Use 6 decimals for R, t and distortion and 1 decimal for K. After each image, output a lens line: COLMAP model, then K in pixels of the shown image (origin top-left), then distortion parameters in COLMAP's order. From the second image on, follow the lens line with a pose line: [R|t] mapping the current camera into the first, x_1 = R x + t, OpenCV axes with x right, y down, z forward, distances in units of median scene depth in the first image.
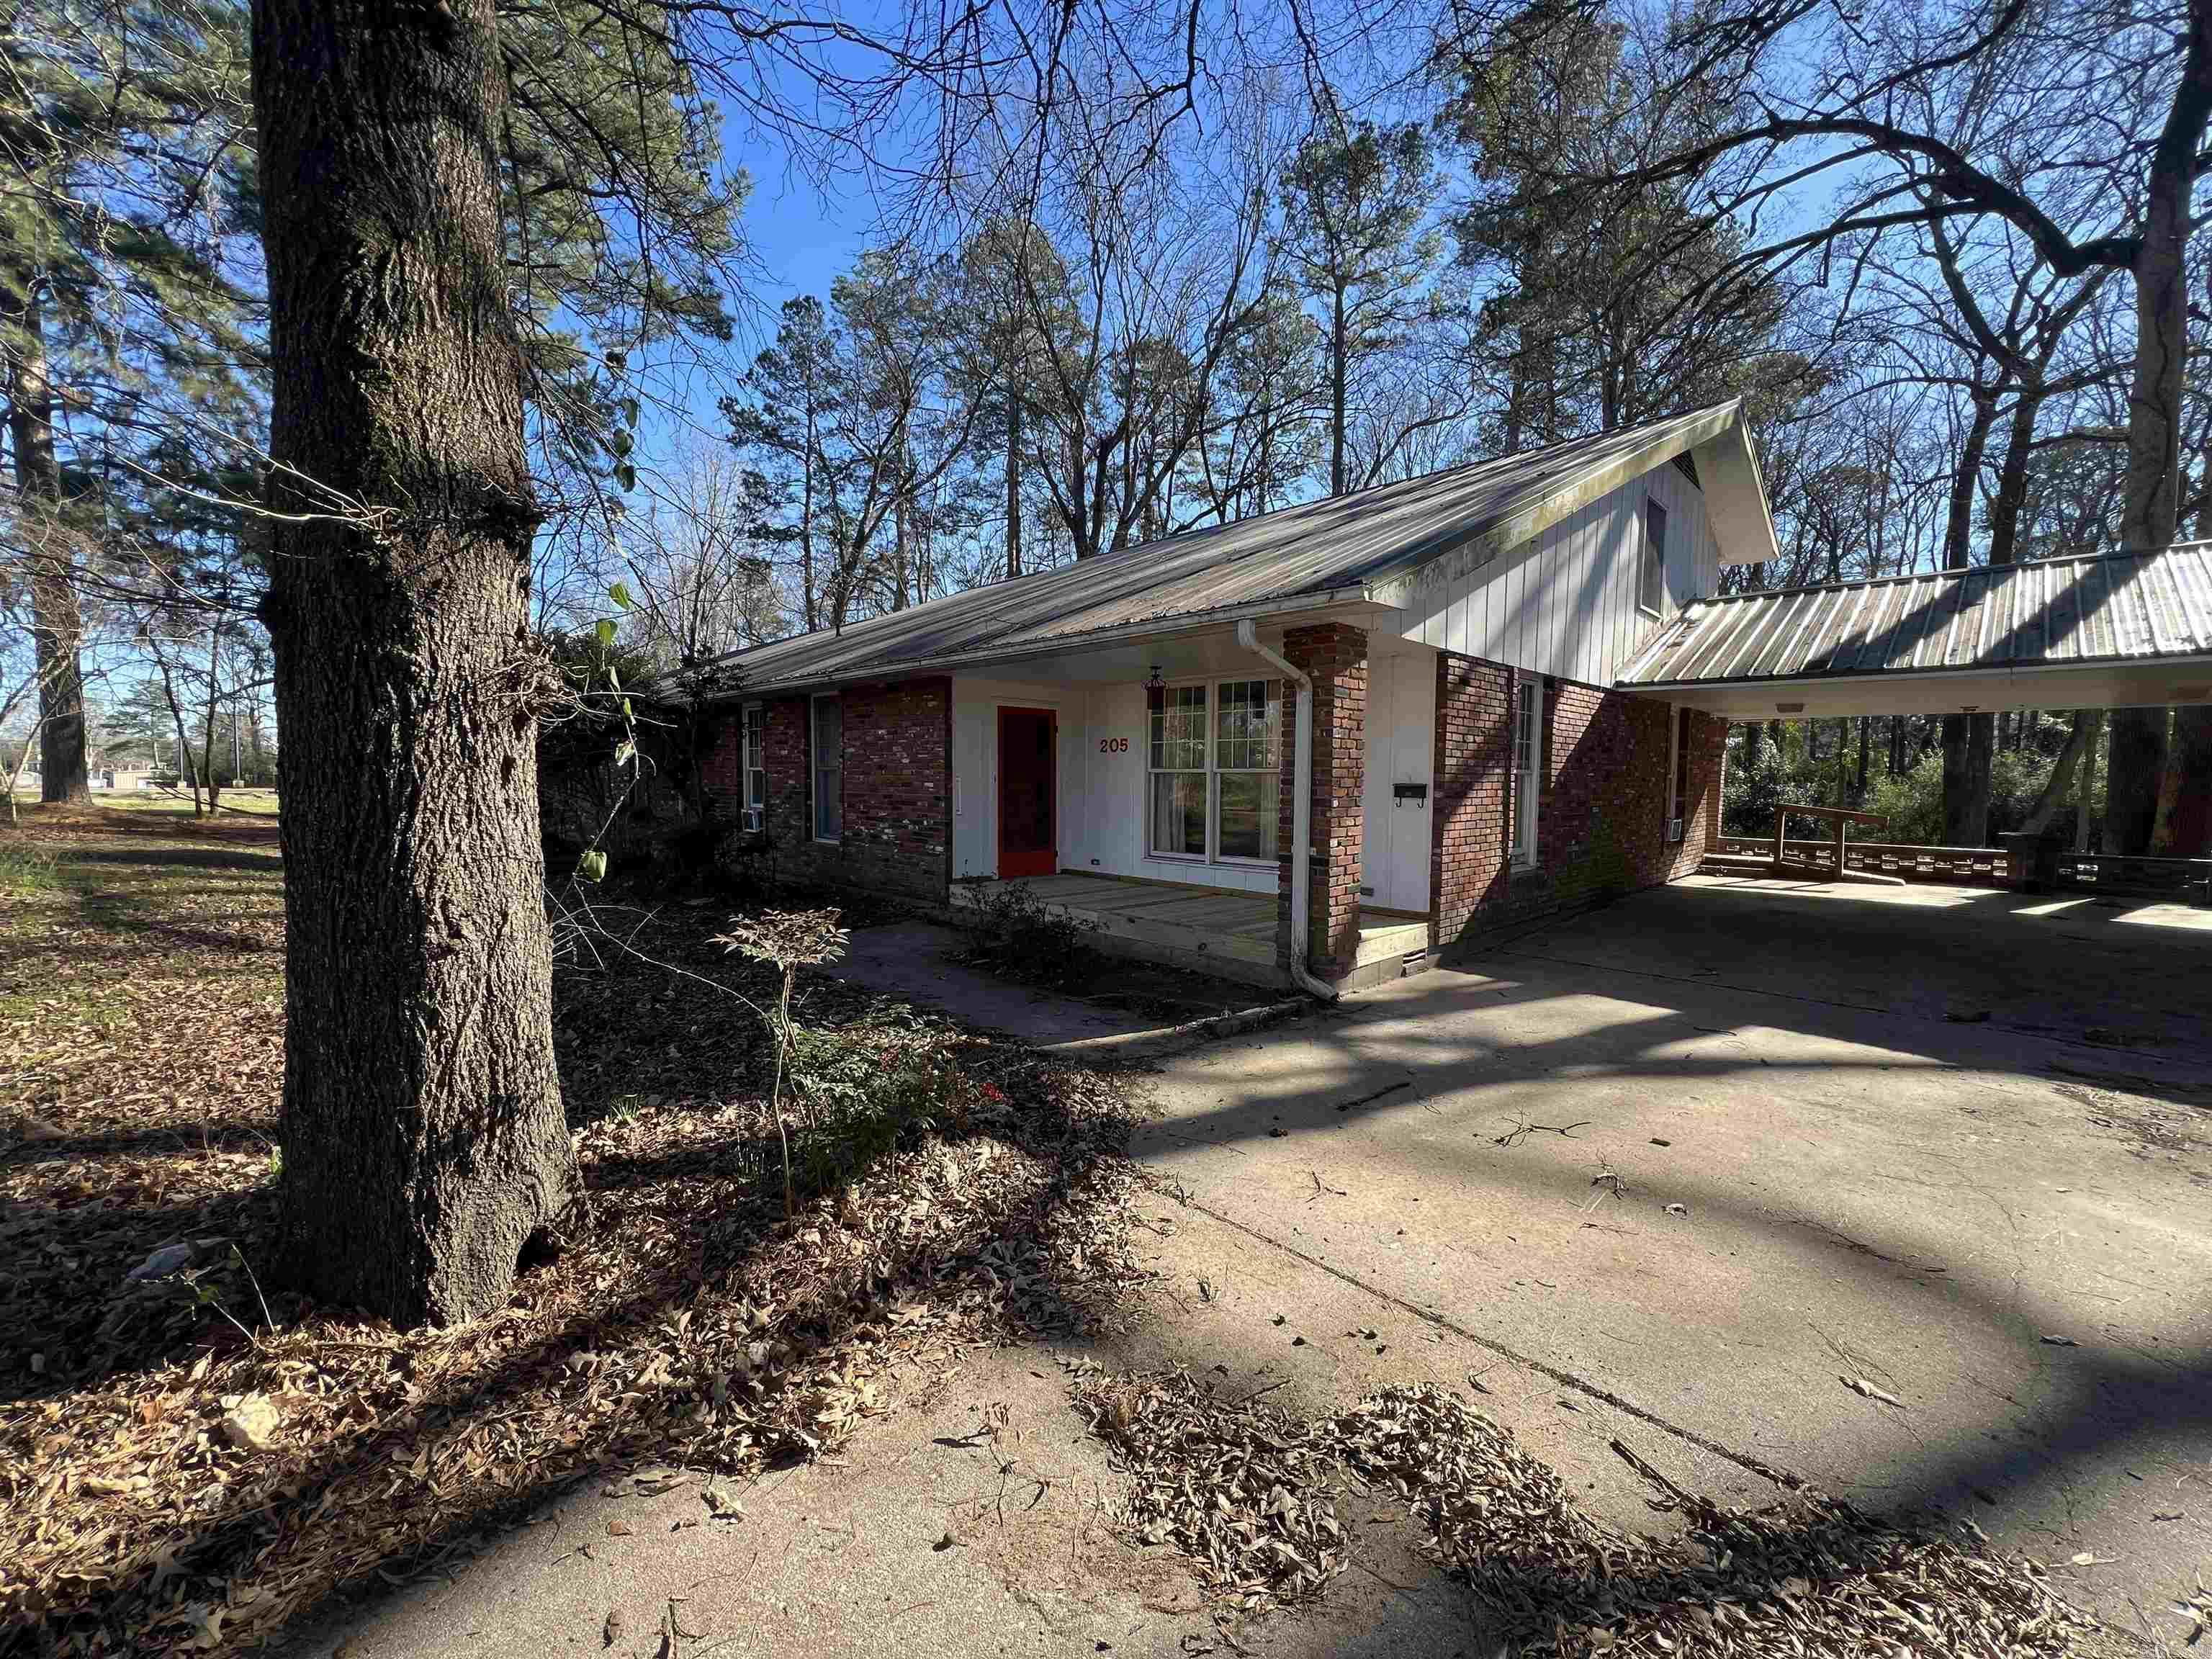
lens RADIAL K [[896.2, 0, 1106.0], [0, 896.2, 829.5], [0, 0, 1]] dist [-0.000876, 0.000078]
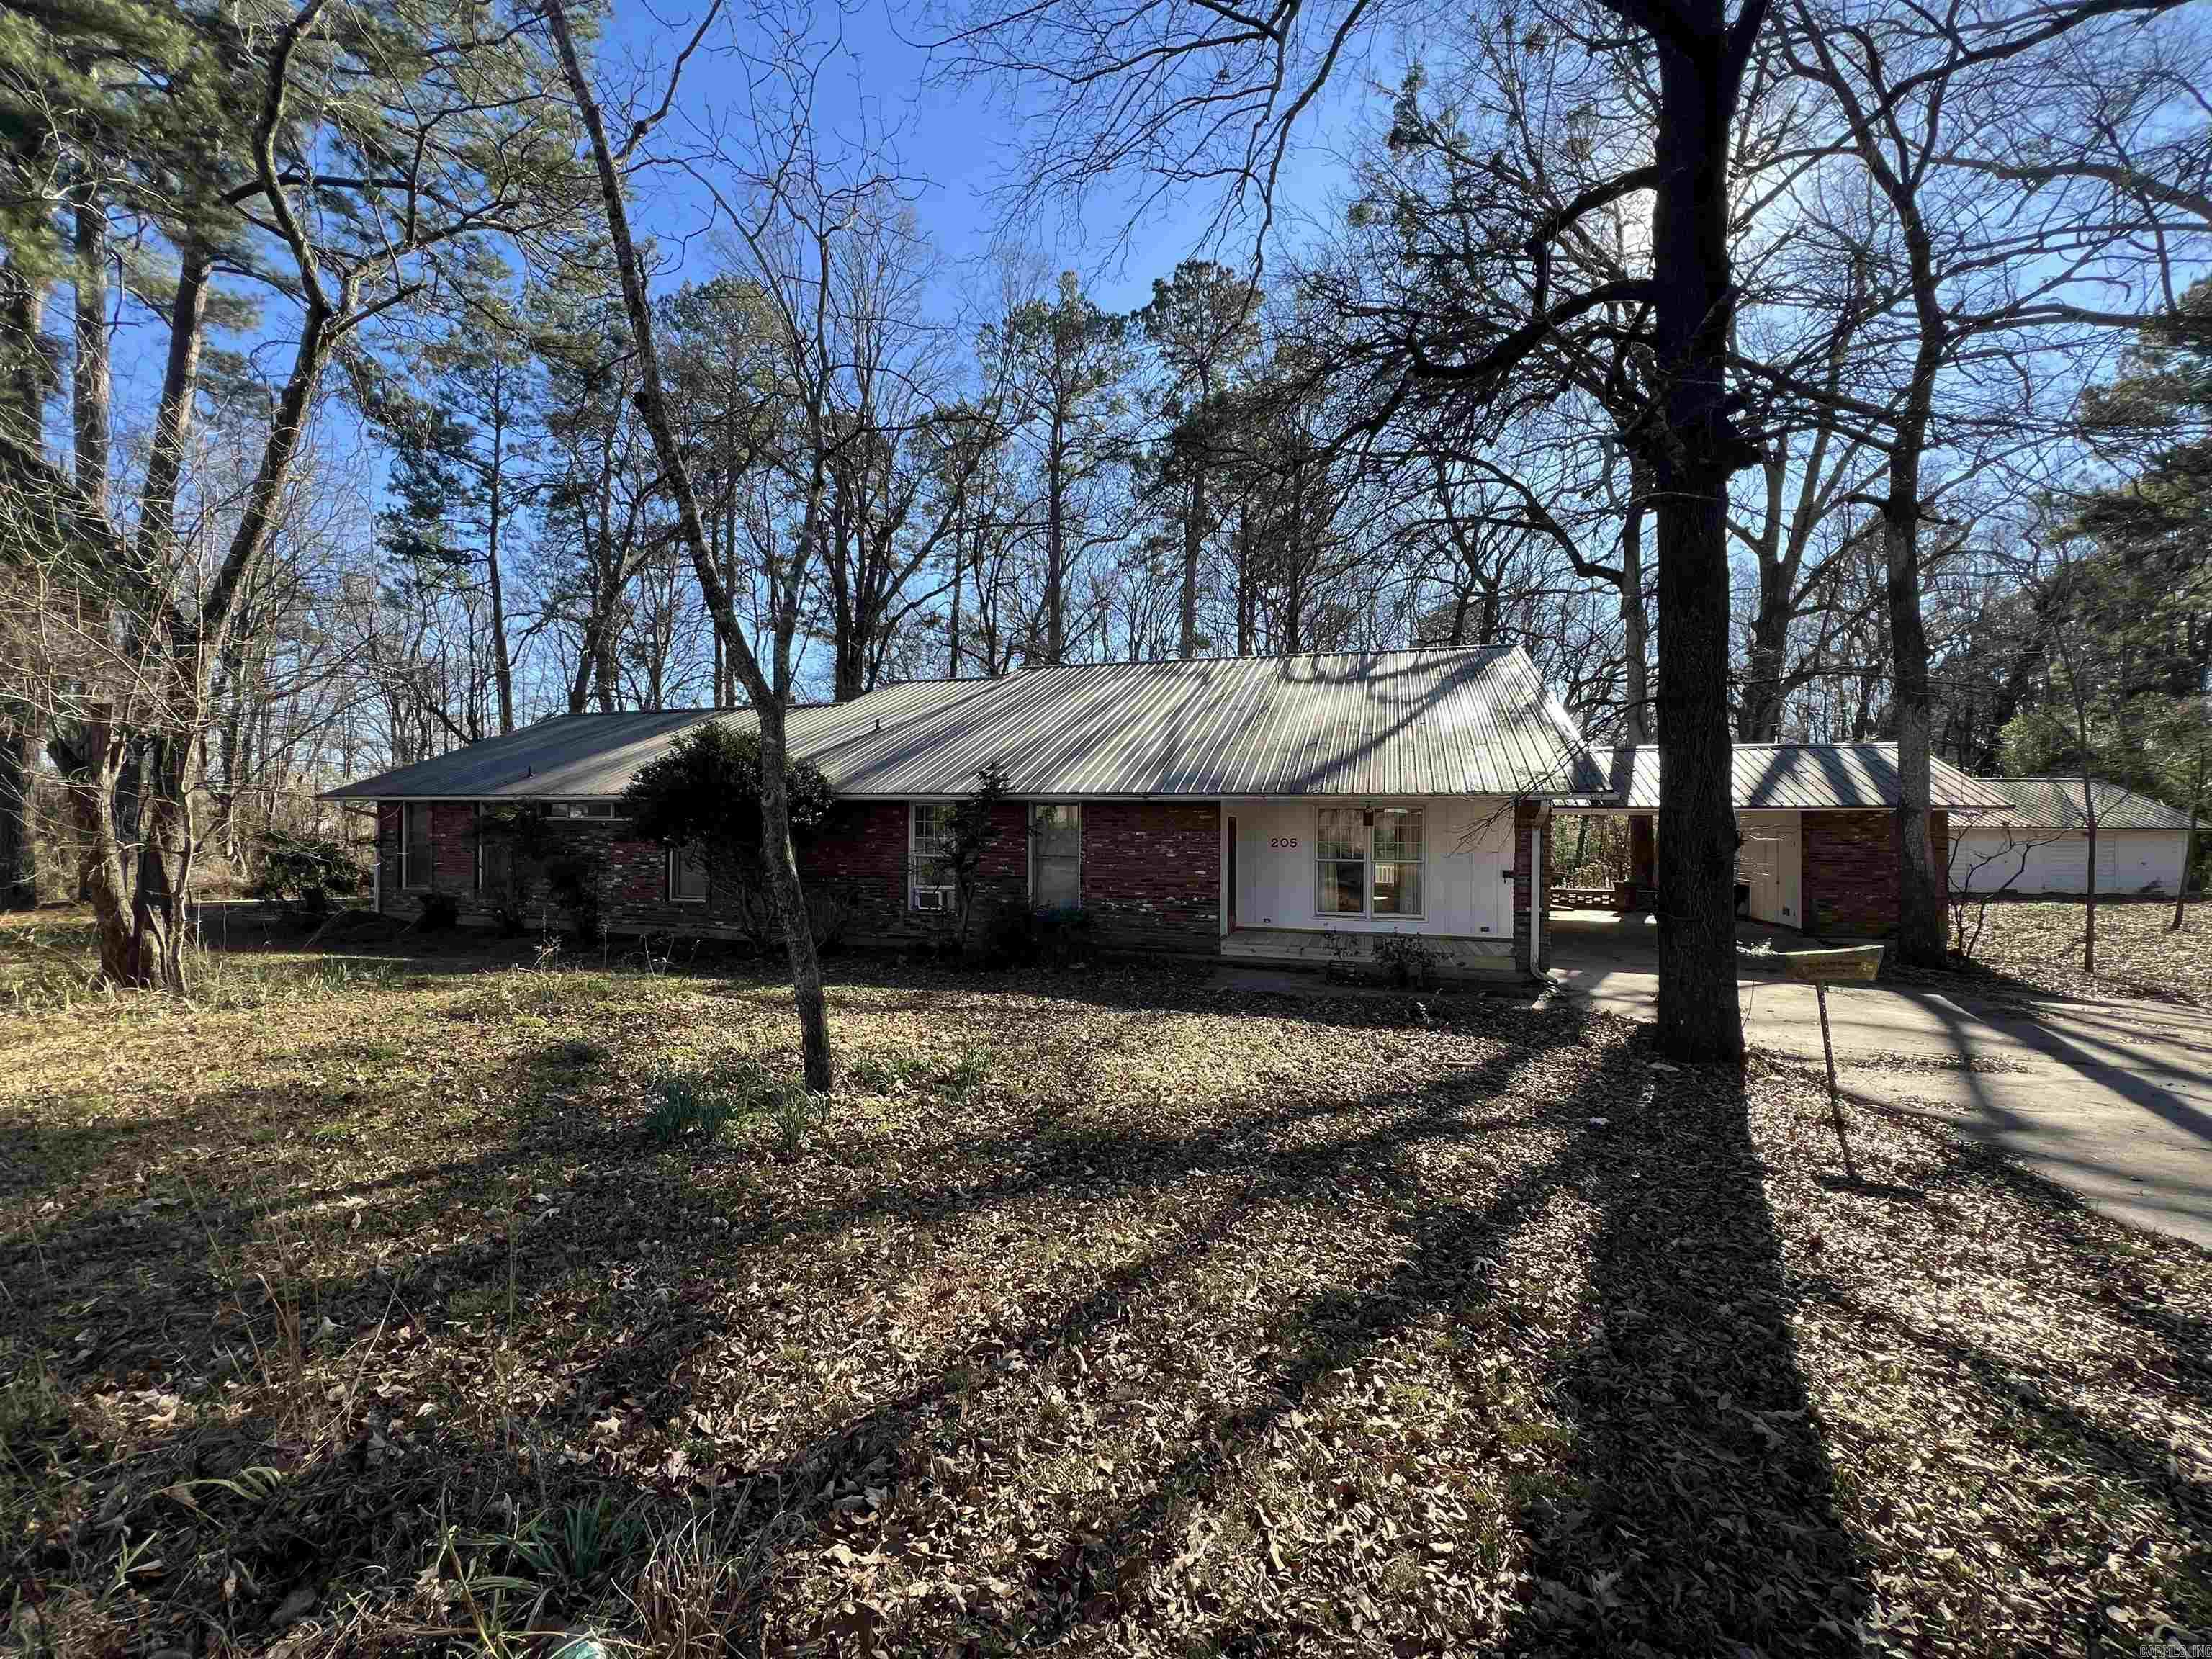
lens RADIAL K [[896.2, 0, 1106.0], [0, 896.2, 829.5], [0, 0, 1]] dist [-0.000876, 0.000078]
pose [[0.880793, 0.003870, 0.473486, -0.943934], [0.023989, 0.998318, -0.052785, -0.043410], [-0.472893, 0.057851, 0.879218, -0.184353]]
